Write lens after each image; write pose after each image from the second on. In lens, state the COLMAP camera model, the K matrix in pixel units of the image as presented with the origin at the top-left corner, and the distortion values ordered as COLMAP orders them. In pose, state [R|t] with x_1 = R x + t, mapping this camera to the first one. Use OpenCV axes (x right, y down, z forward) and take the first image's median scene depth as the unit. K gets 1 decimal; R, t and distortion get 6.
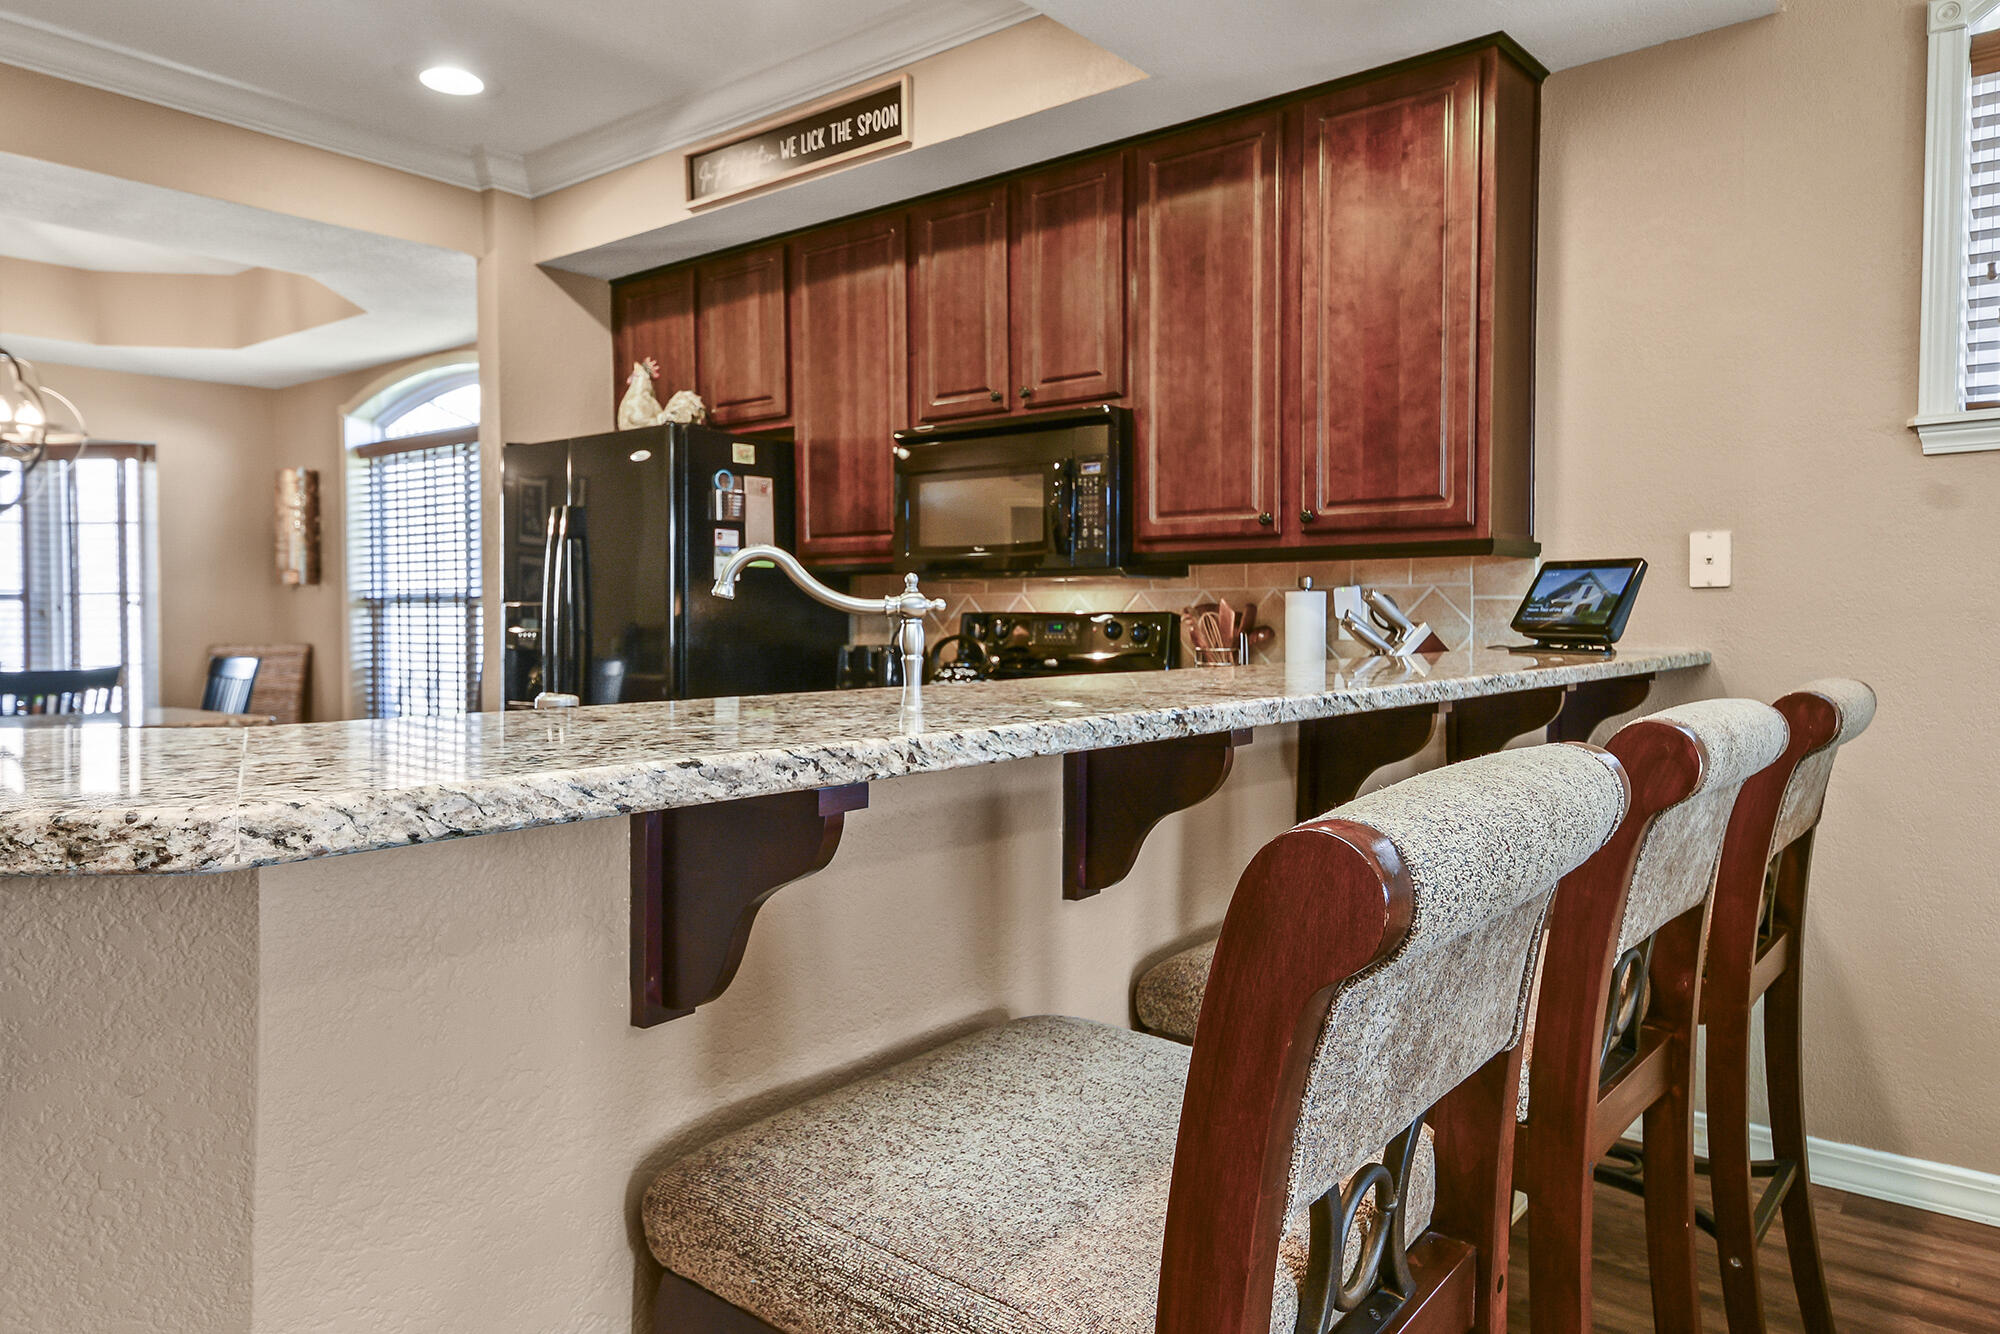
lens RADIAL K [[1298.1, 0, 1000.4], [0, 1298.1, 660.8], [0, 0, 1]] dist [0.008332, 0.000658]
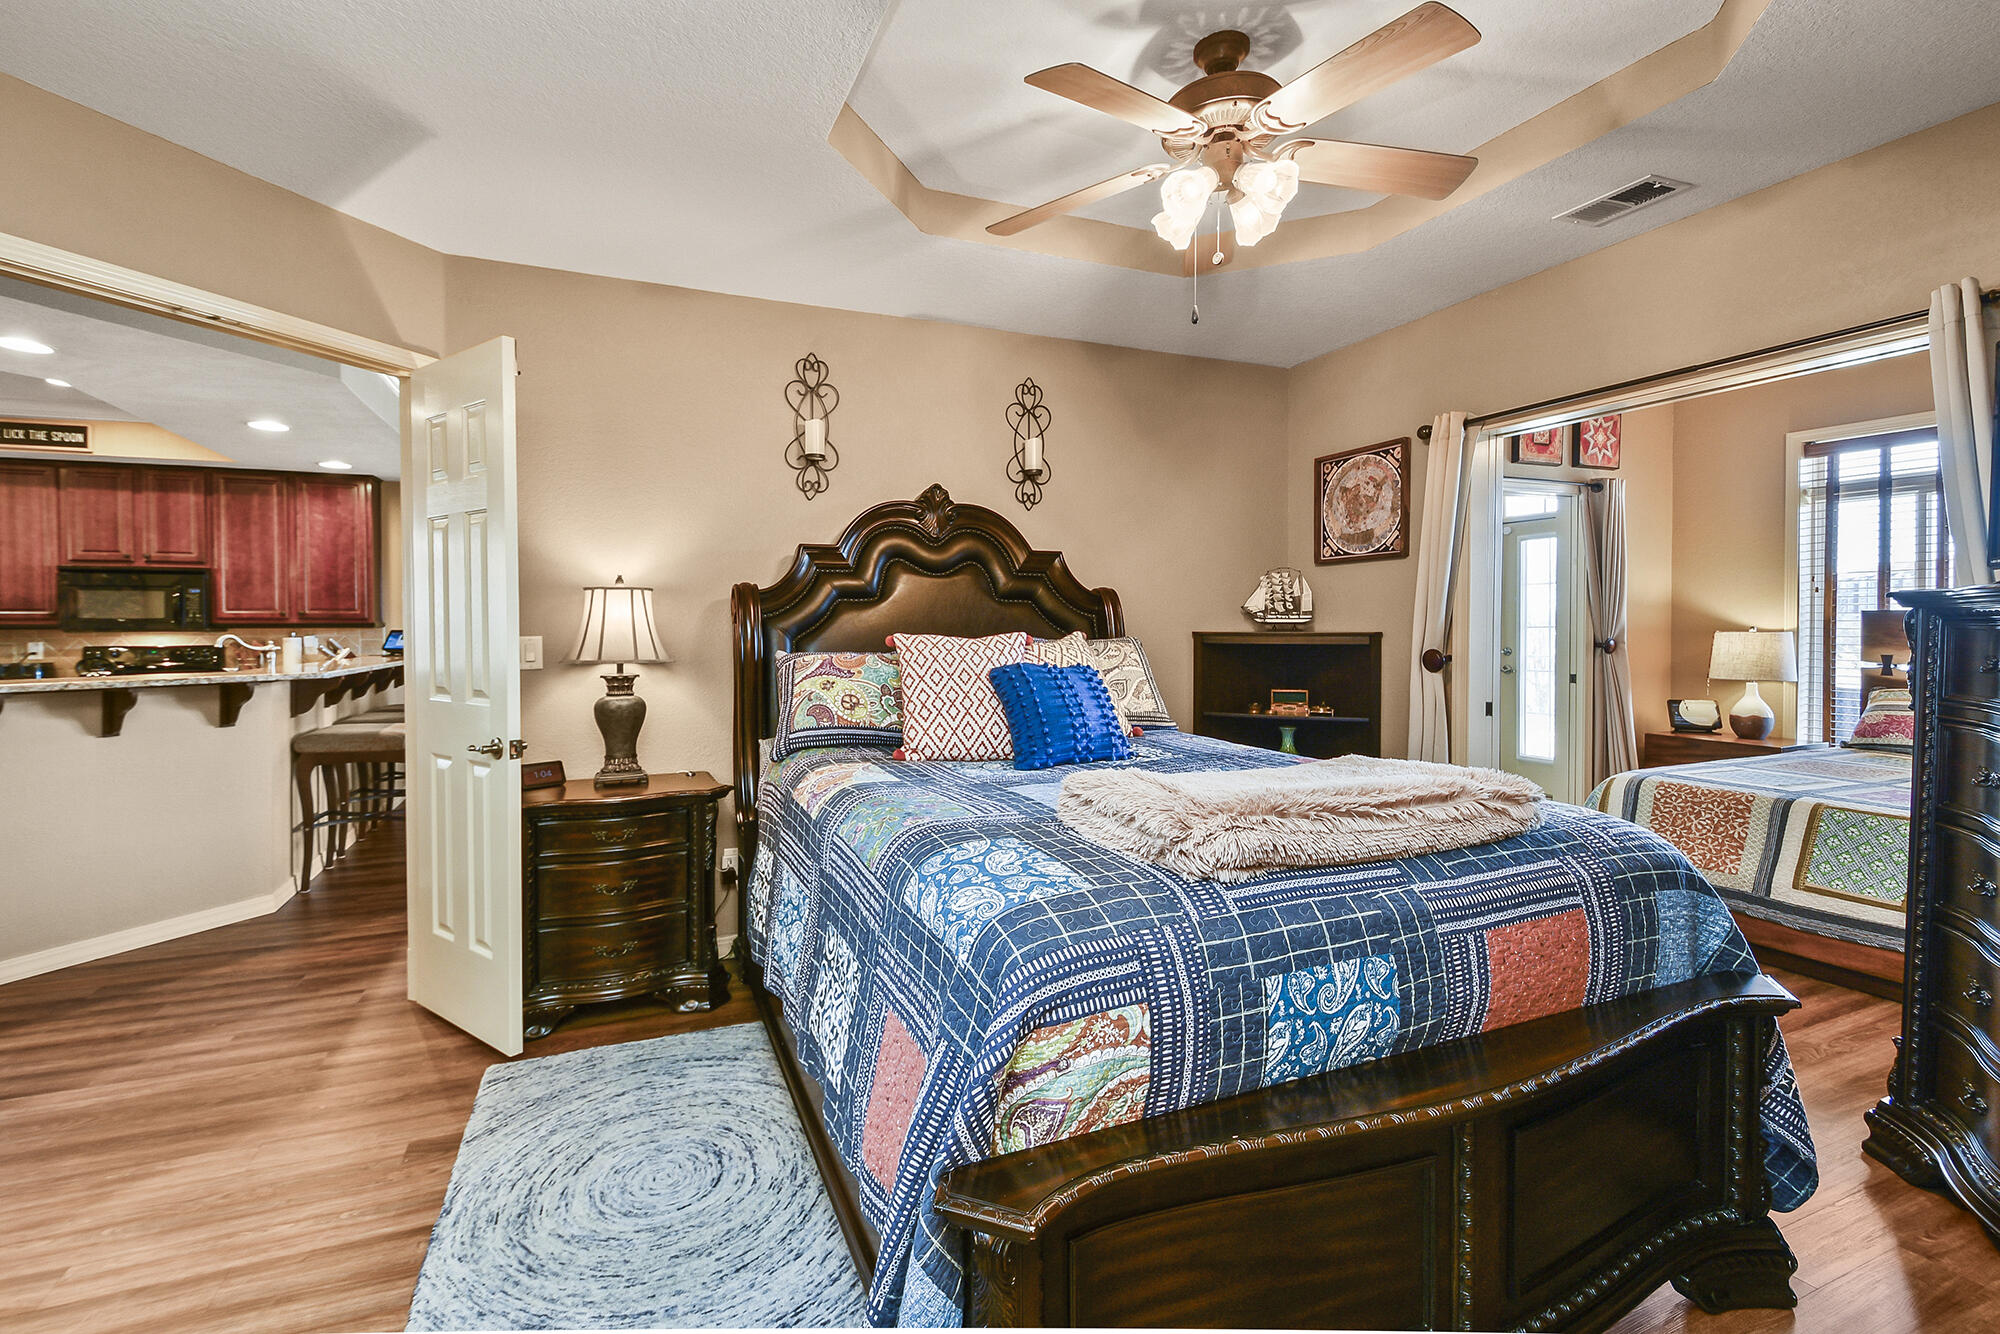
lens RADIAL K [[883.8, 0, 996.3], [0, 883.8, 661.1], [0, 0, 1]] dist [0.000367, -0.000919]
pose [[0.458306, -0.023654, 0.888479, -0.782591], [0.040811, 0.999151, 0.005549, 0.049676], [-0.887857, 0.033716, 0.458883, -1.255945]]
